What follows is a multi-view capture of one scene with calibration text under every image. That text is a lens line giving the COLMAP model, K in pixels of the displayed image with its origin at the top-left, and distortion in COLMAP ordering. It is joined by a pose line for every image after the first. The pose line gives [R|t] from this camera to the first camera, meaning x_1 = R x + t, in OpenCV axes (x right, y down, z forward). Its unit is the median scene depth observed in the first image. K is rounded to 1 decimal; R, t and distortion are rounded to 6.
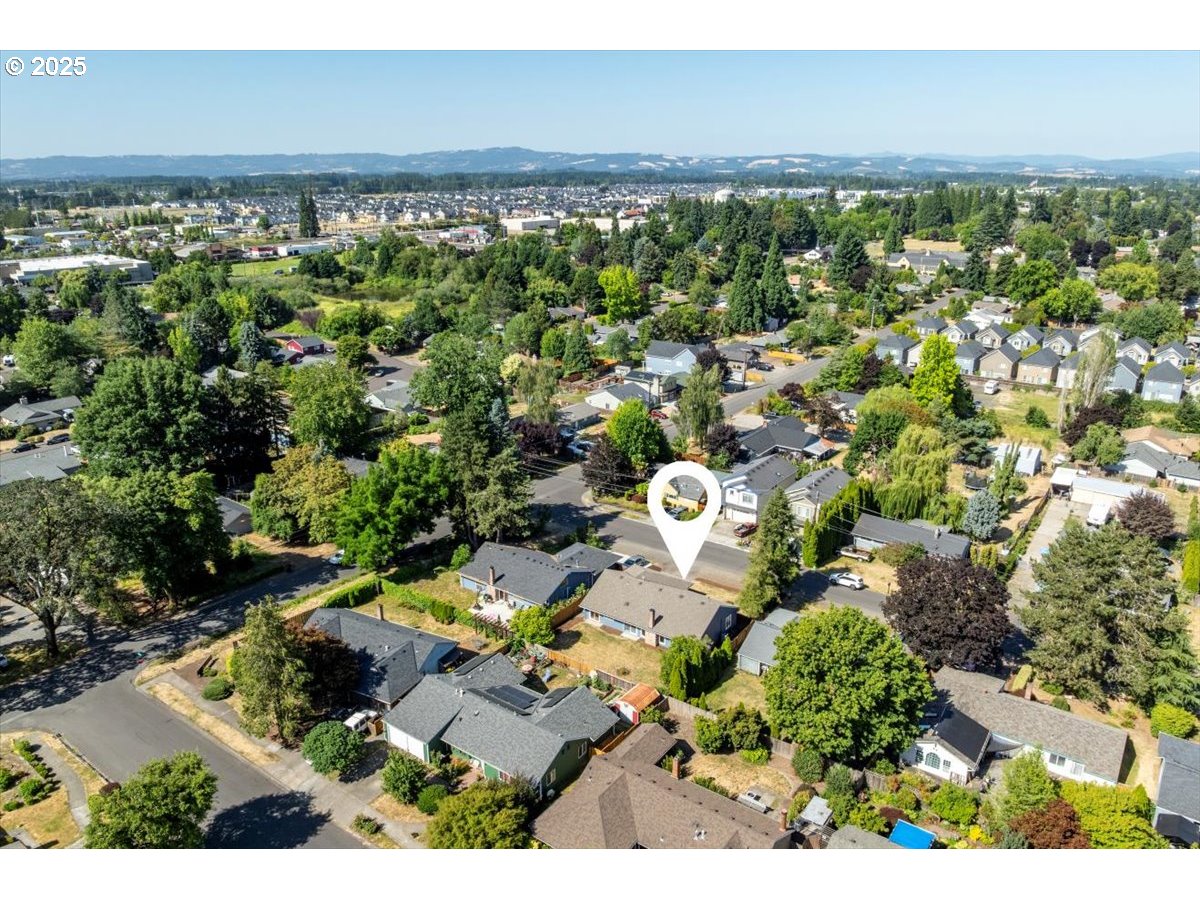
lens RADIAL K [[836.9, 0, 605.5], [0, 836.9, 450.7], [0, 0, 1]] dist [-0.044080, -0.002924]
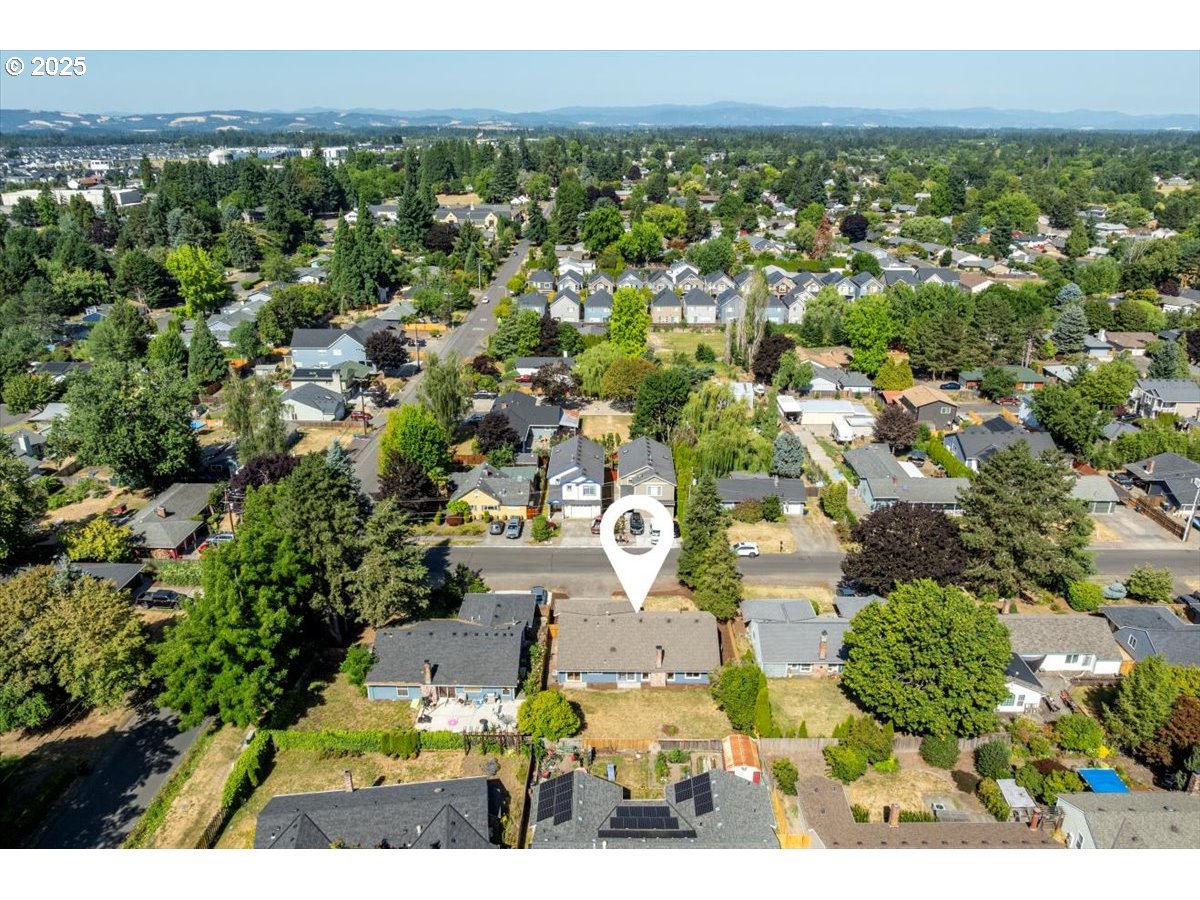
lens RADIAL K [[836.9, 0, 605.5], [0, 836.9, 450.7], [0, 0, 1]] dist [-0.044080, -0.002924]
pose [[0.817675, -0.205137, 0.537891, -0.131696], [0.179405, 0.978628, 0.100500, -0.032603], [-0.547011, 0.014324, 0.837003, 0.102995]]
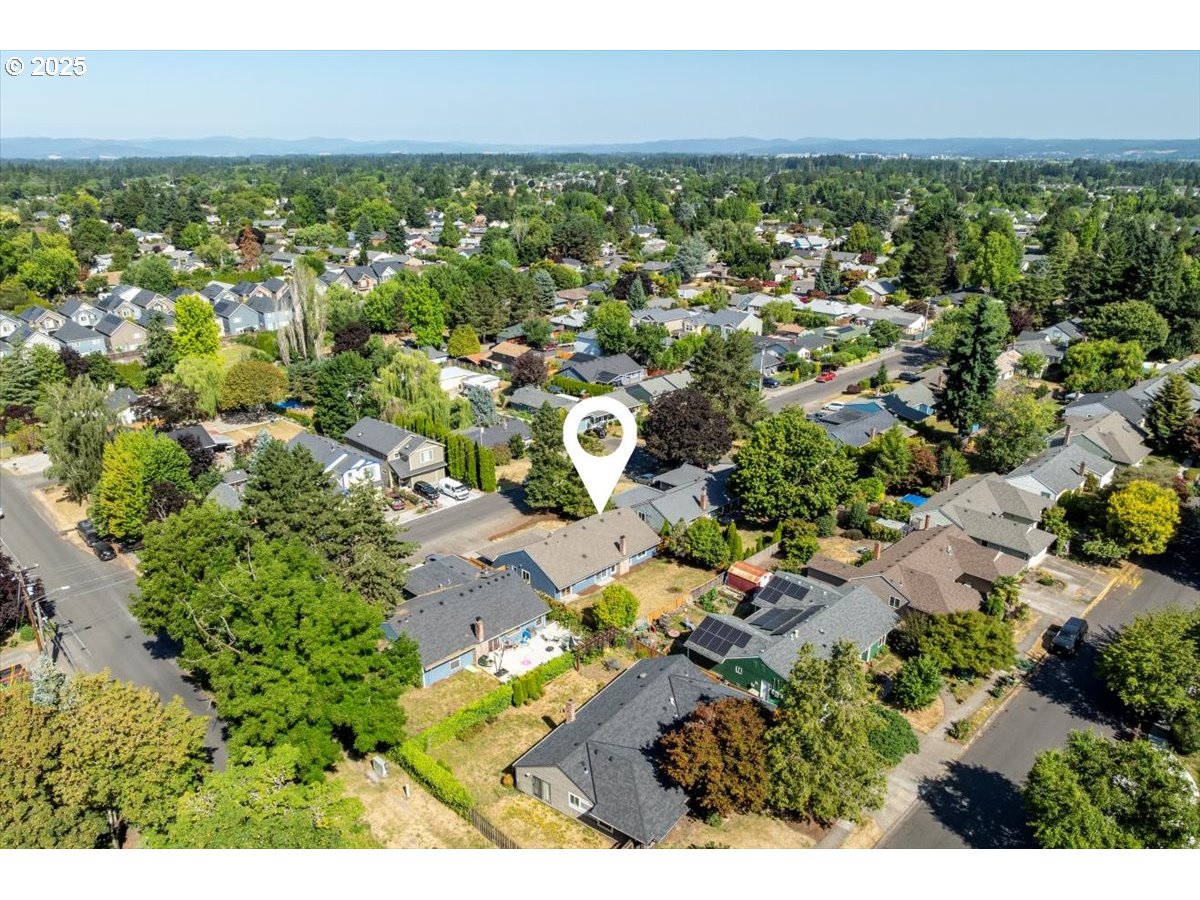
lens RADIAL K [[836.9, 0, 605.5], [0, 836.9, 450.7], [0, 0, 1]] dist [-0.044080, -0.002924]
pose [[0.157056, -0.327918, 0.931560, -0.264514], [0.311855, 0.911470, 0.268269, -0.053374], [-0.937059, 0.248378, 0.245414, 0.246606]]
